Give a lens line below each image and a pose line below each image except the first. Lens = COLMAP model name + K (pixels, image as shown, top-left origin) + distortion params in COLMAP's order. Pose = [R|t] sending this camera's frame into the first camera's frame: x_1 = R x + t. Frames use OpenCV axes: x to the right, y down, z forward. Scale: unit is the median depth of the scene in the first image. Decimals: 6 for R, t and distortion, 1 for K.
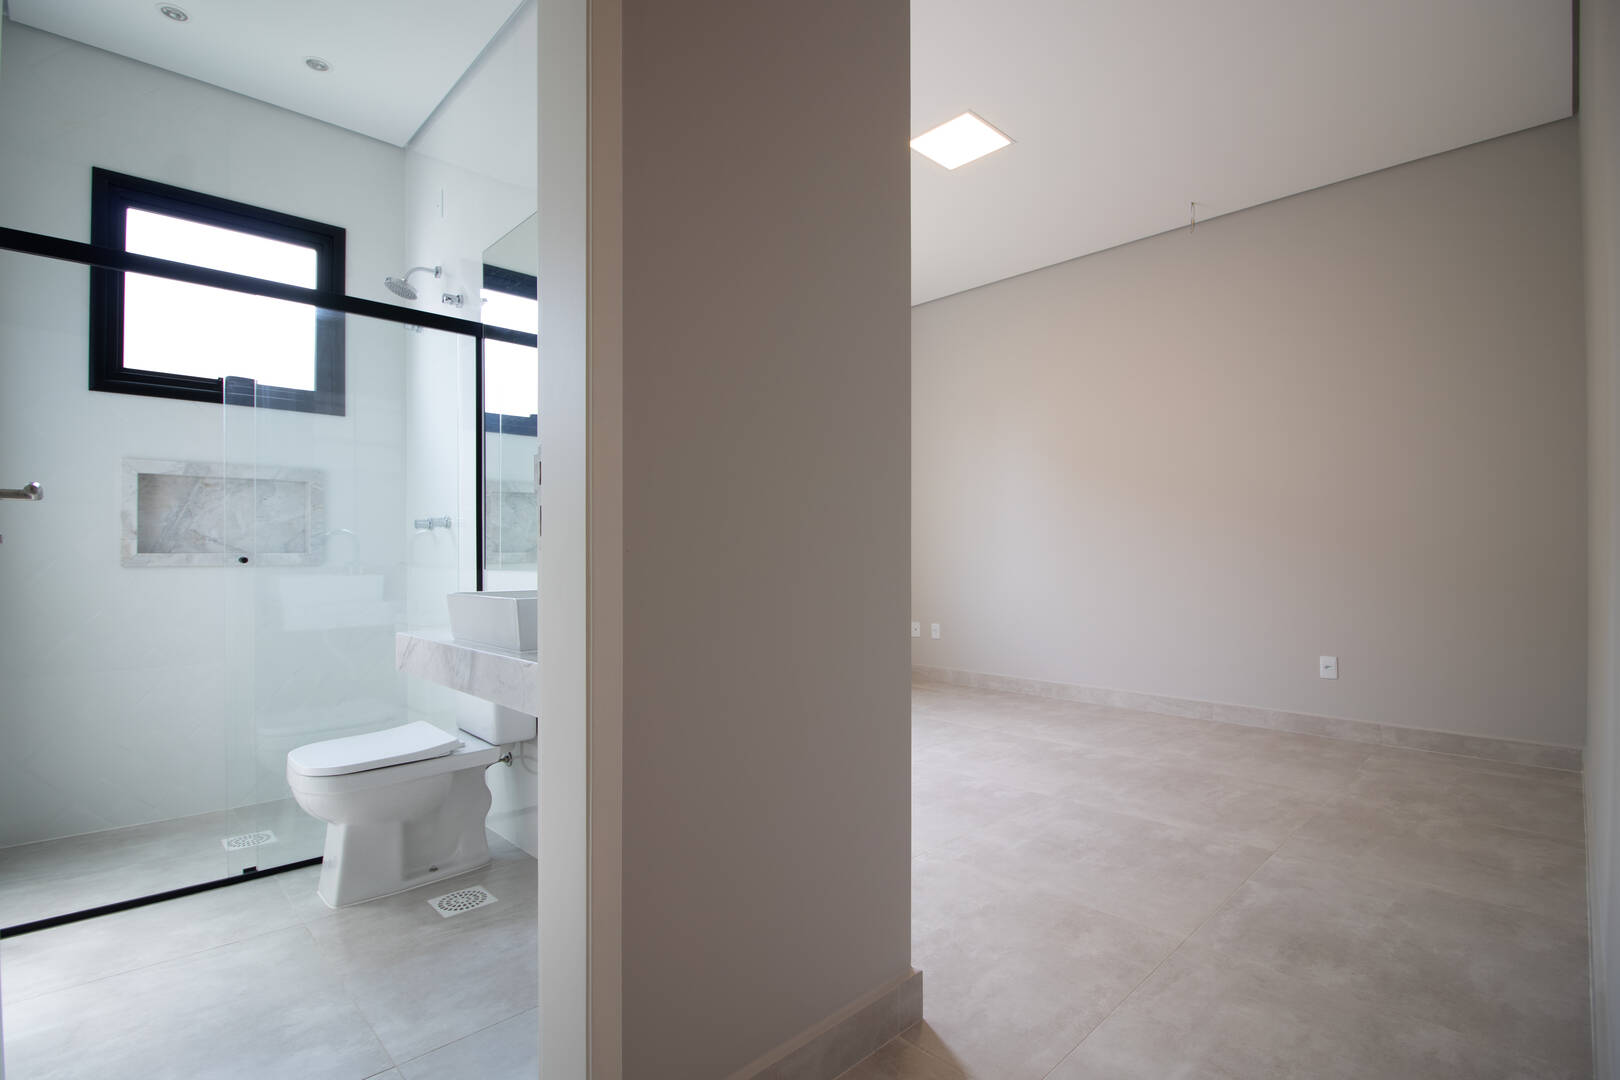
lens RADIAL K [[767.6, 0, 808.0], [0, 767.6, 551.9], [0, 0, 1]] dist [-0.010366, -0.003800]
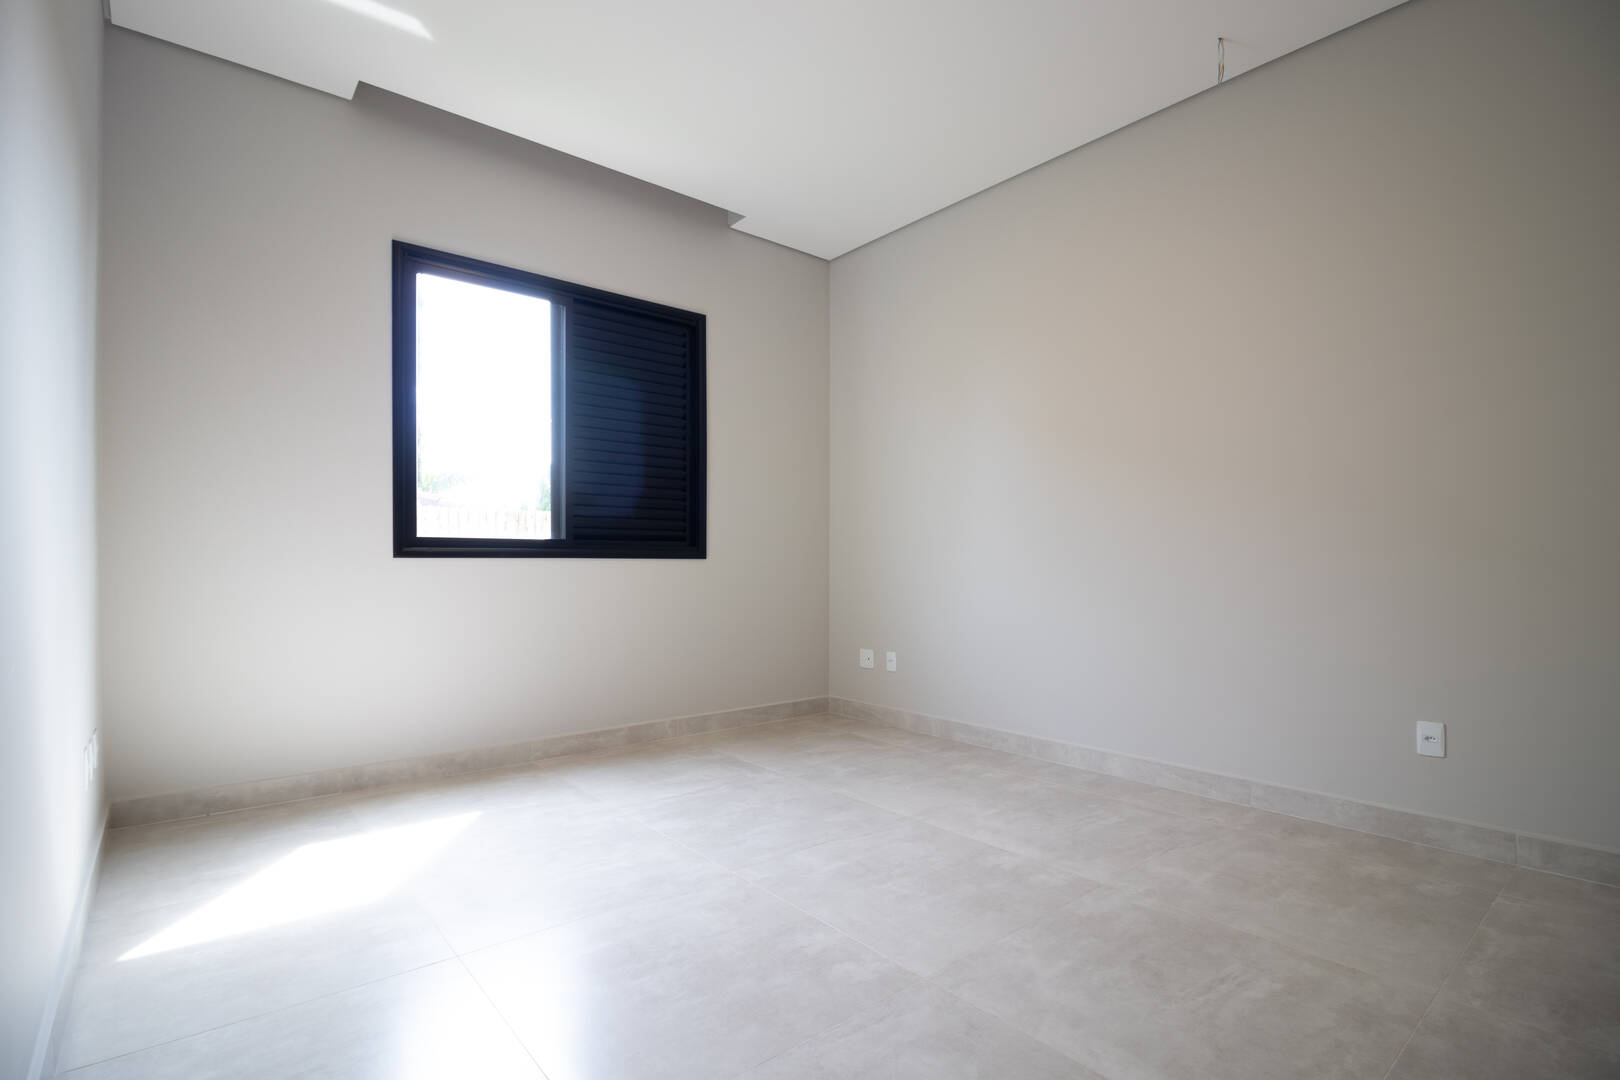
lens RADIAL K [[767.6, 0, 810.7], [0, 767.6, 570.5], [0, 0, 1]] dist [-0.010366, -0.003800]
pose [[0.996837, 0.004441, -0.079351, 0.200237], [-0.003157, 0.999862, 0.016307, -0.001796], [0.079412, -0.016005, 0.996713, 0.305130]]
